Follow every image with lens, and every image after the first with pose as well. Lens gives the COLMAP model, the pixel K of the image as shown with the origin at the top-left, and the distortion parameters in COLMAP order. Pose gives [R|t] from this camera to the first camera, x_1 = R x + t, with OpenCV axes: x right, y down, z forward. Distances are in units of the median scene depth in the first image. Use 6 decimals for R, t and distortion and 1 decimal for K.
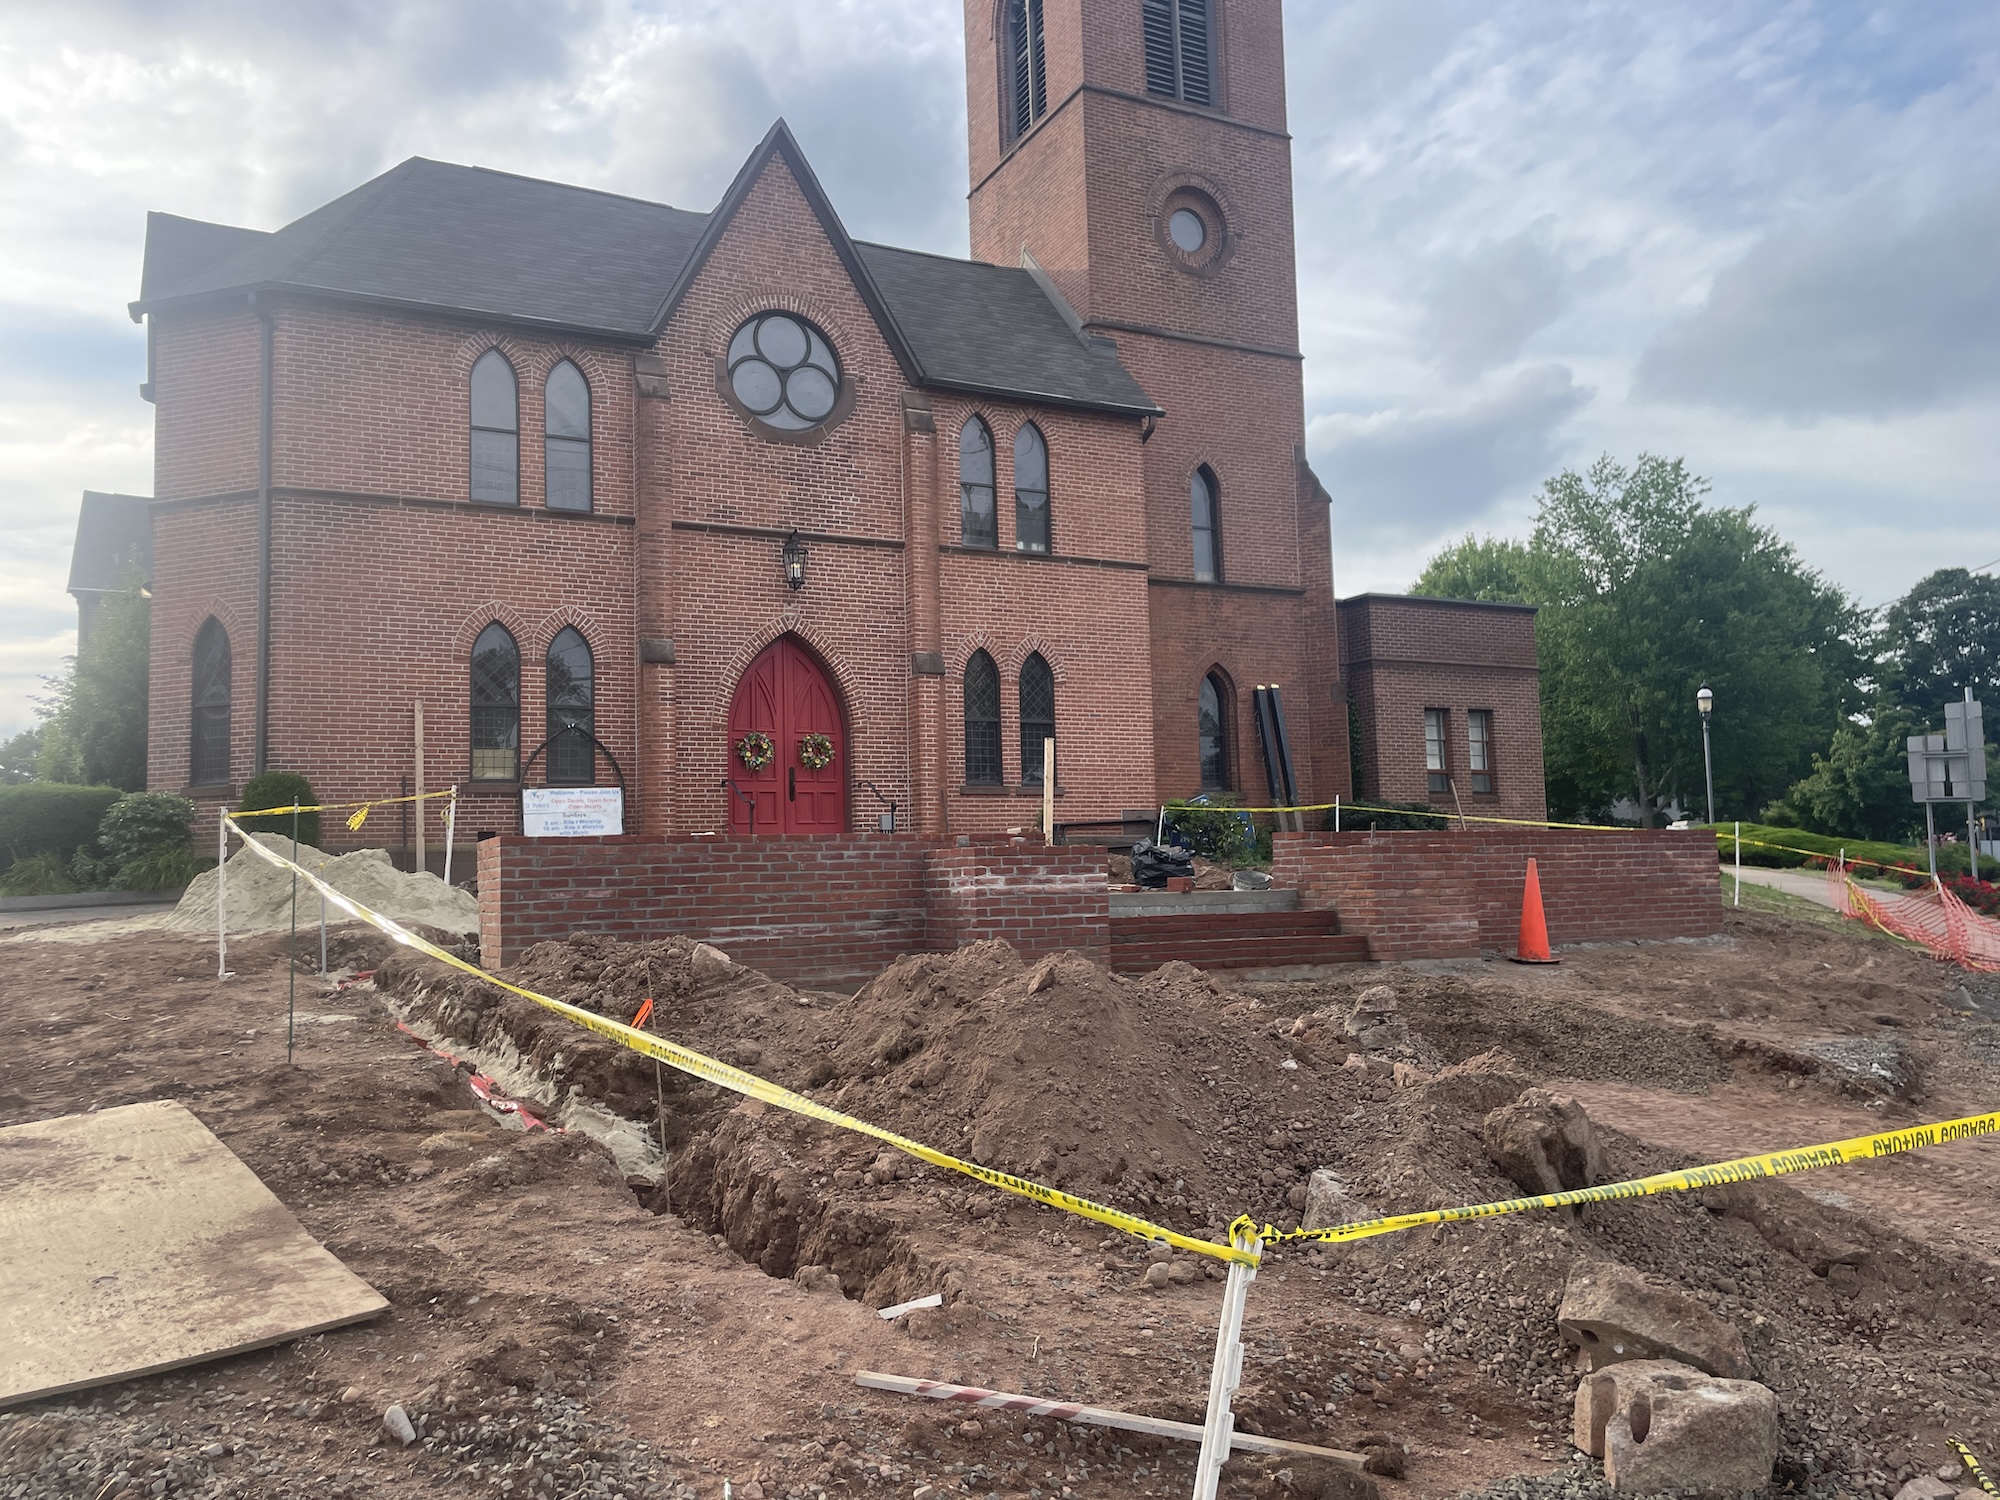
lens RADIAL K [[1525.3, 0, 1000.0], [0, 1525.3, 739.8], [0, 0, 1]] dist [0.112660, -0.161736]
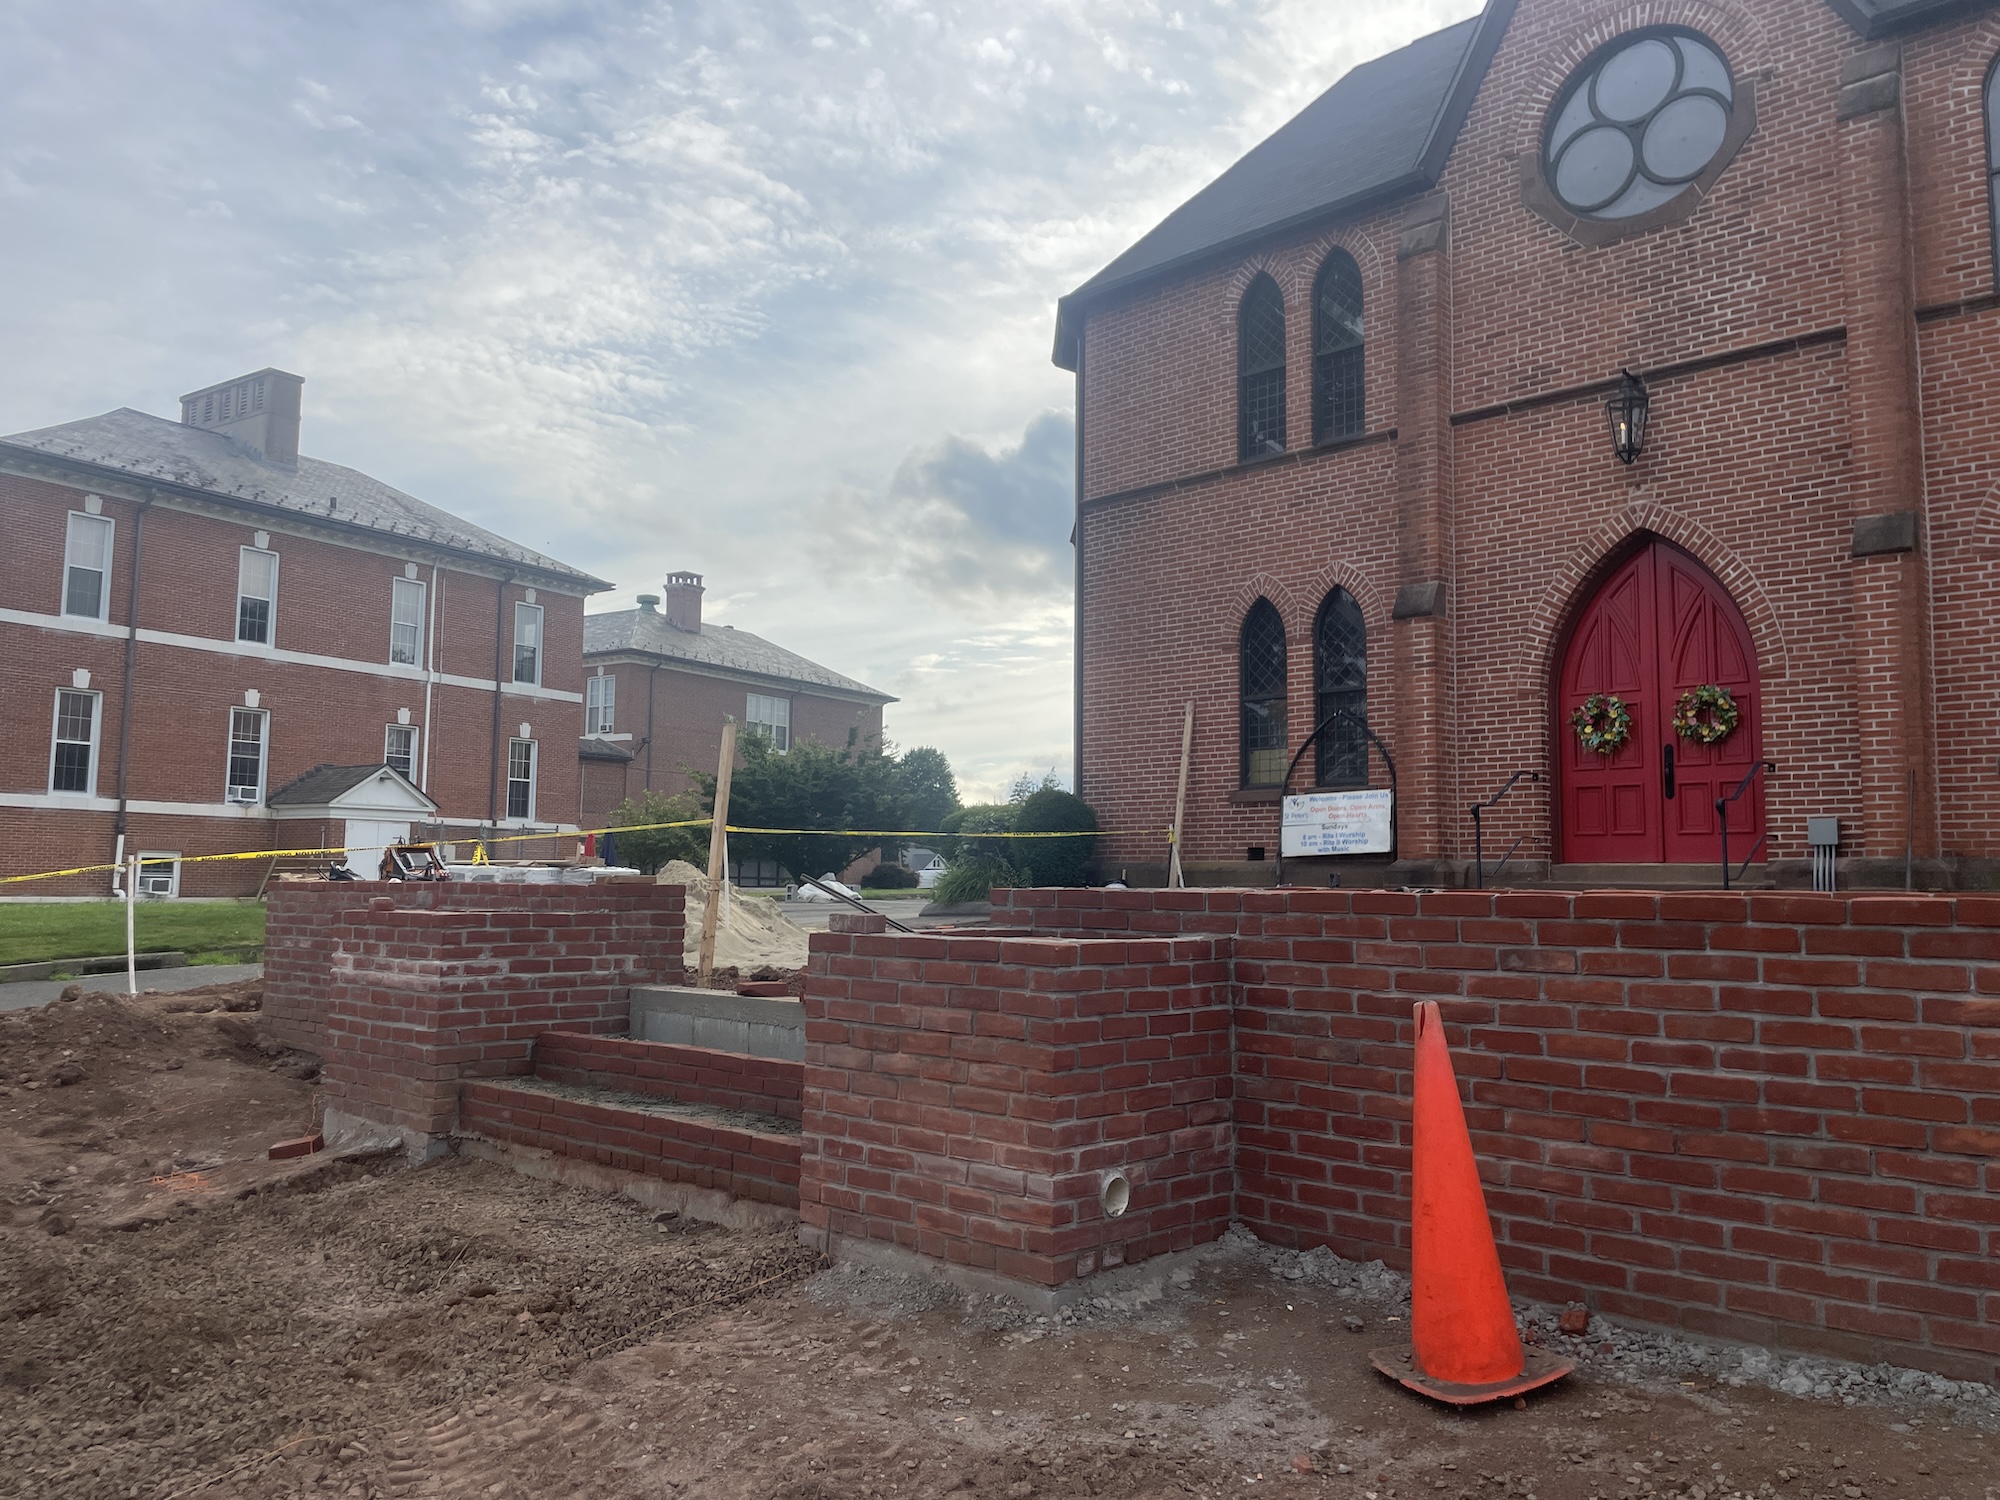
lens RADIAL K [[1525.3, 0, 1000.0], [0, 1525.3, 739.8], [0, 0, 1]] dist [0.112660, -0.161736]
pose [[0.313903, -0.062202, -0.947415, 0.382960], [0.072266, 0.996522, -0.041483, 0.022959], [0.946701, -0.055444, 0.317307, 0.546472]]
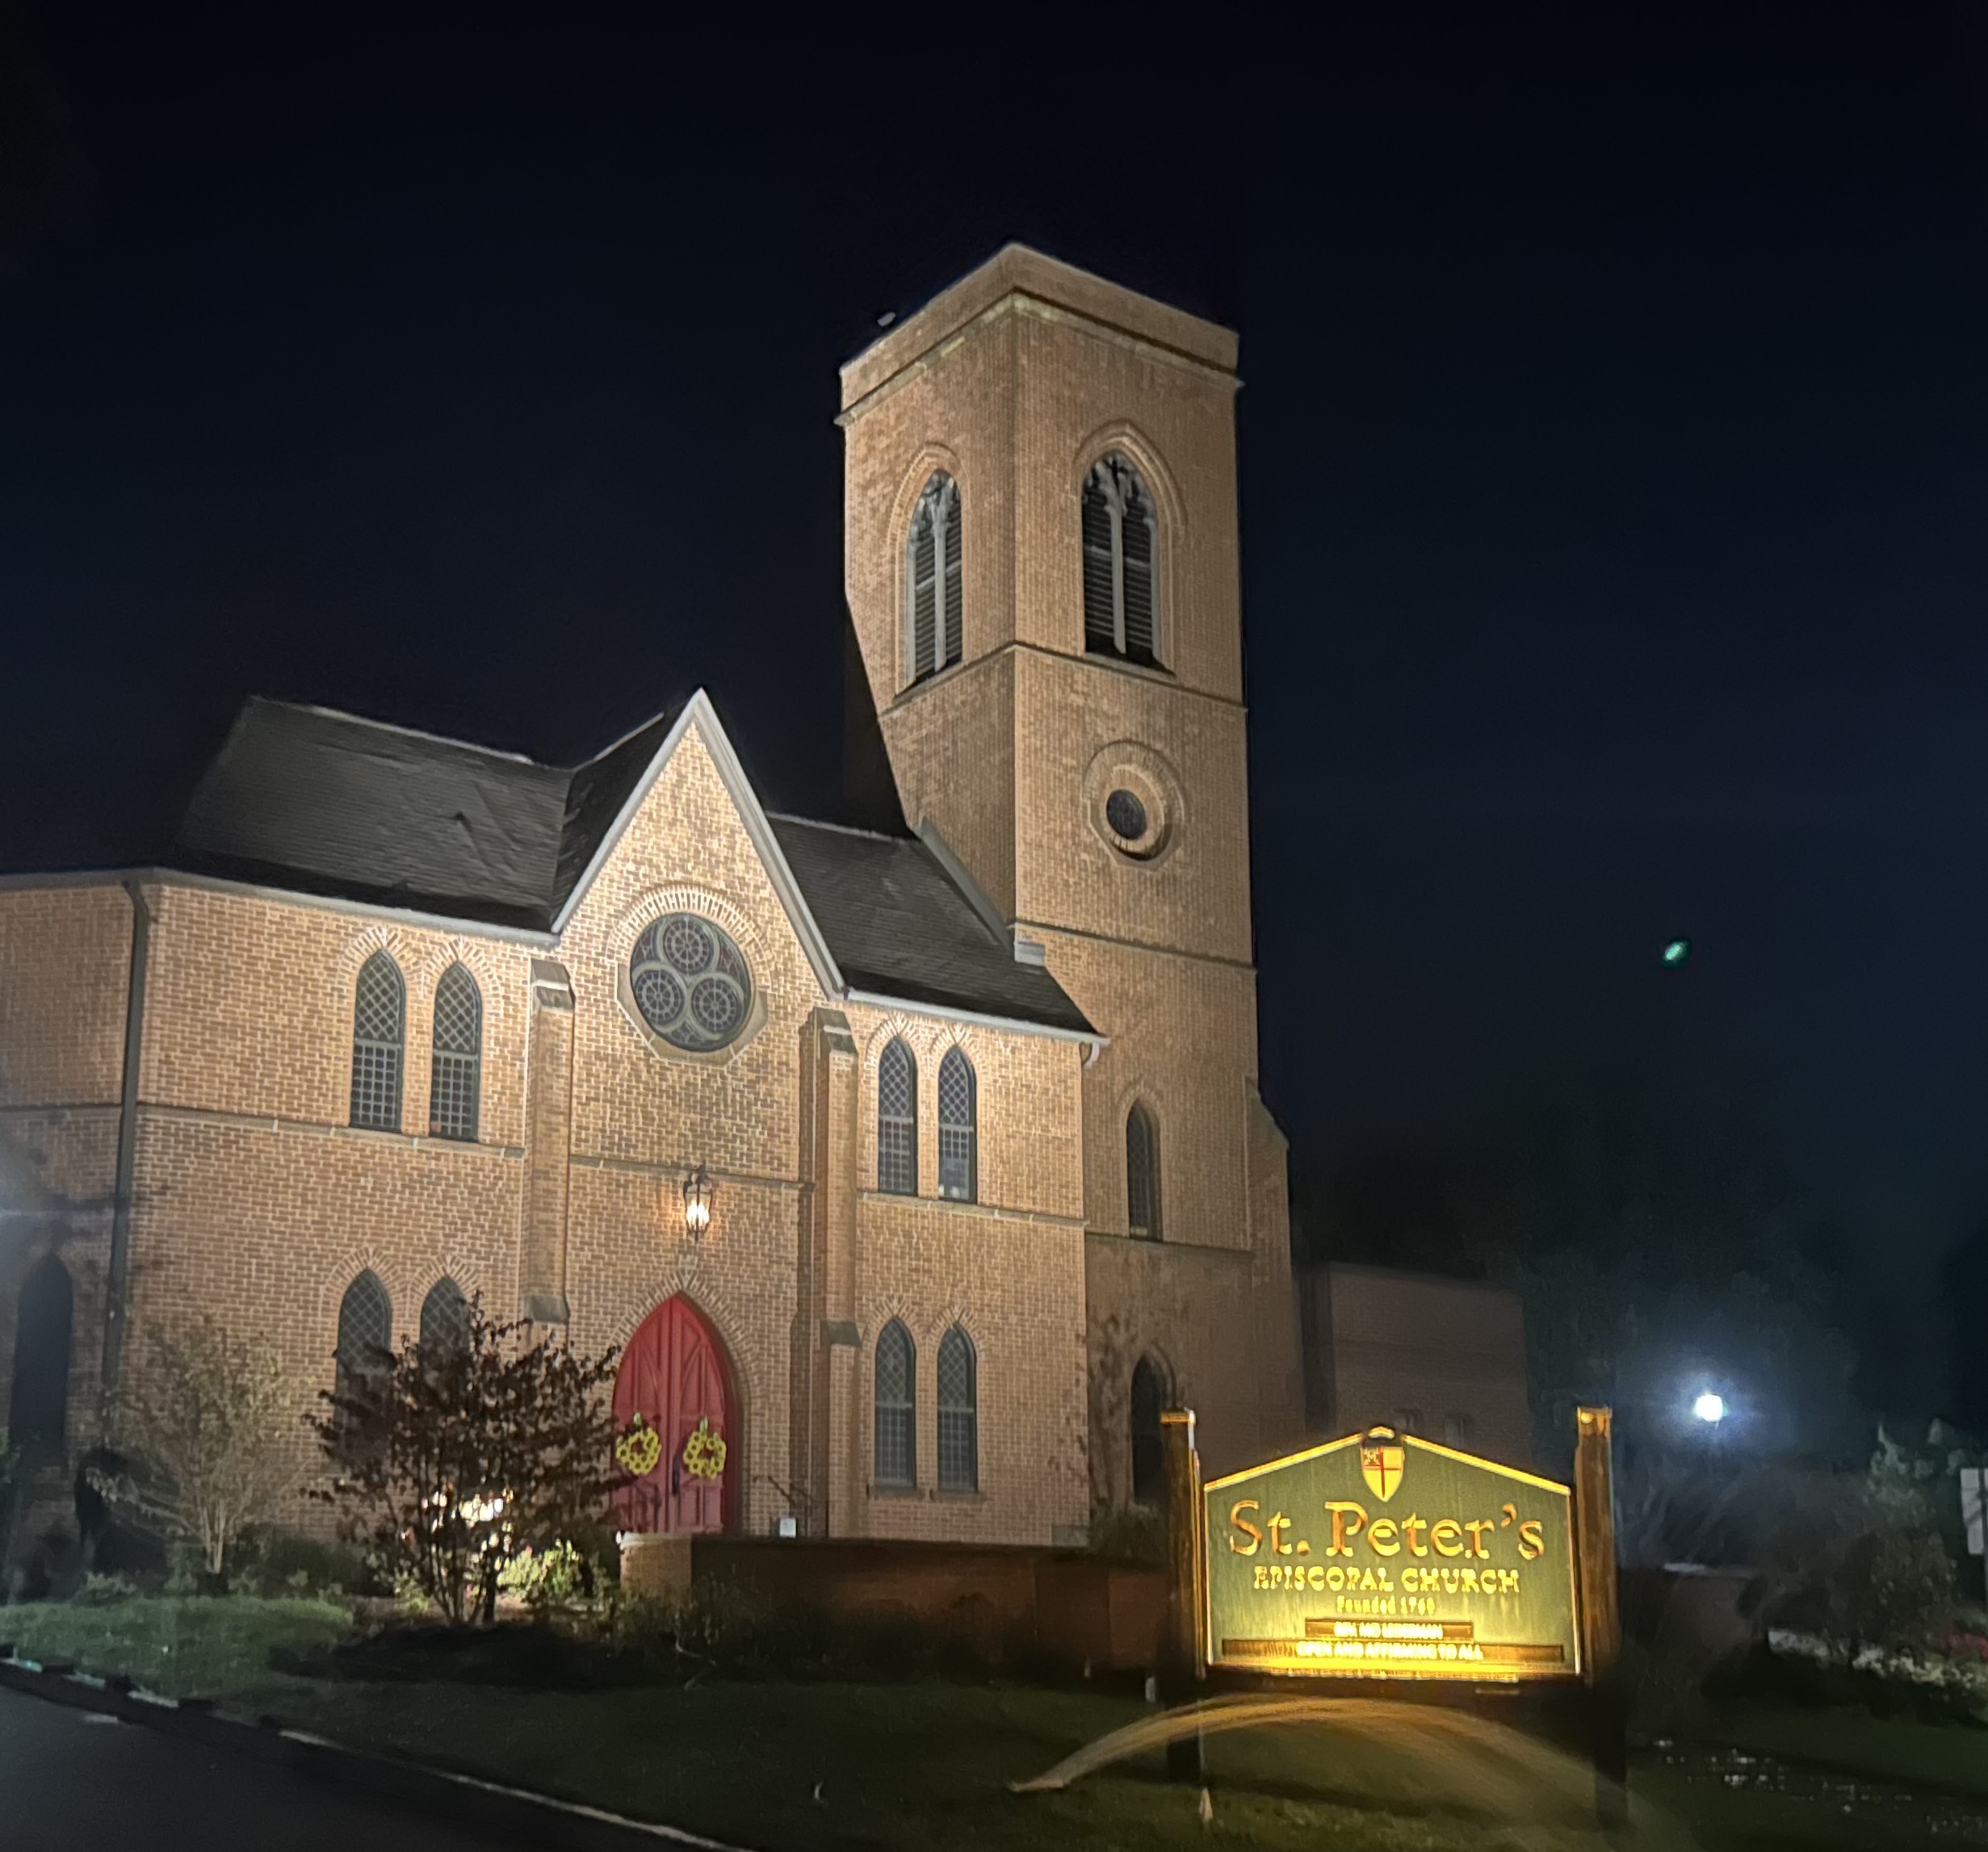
lens RADIAL K [[2941.5, 0, 994.0], [0, 2941.5, 926.0], [0, 0, 1]] dist [0.277050, -1.178396]
pose [[0.983648, 0.070100, 0.165900, -0.256669], [-0.043000, 0.985913, -0.161637, -0.011824], [-0.174894, 0.151861, 0.972806, -0.648802]]
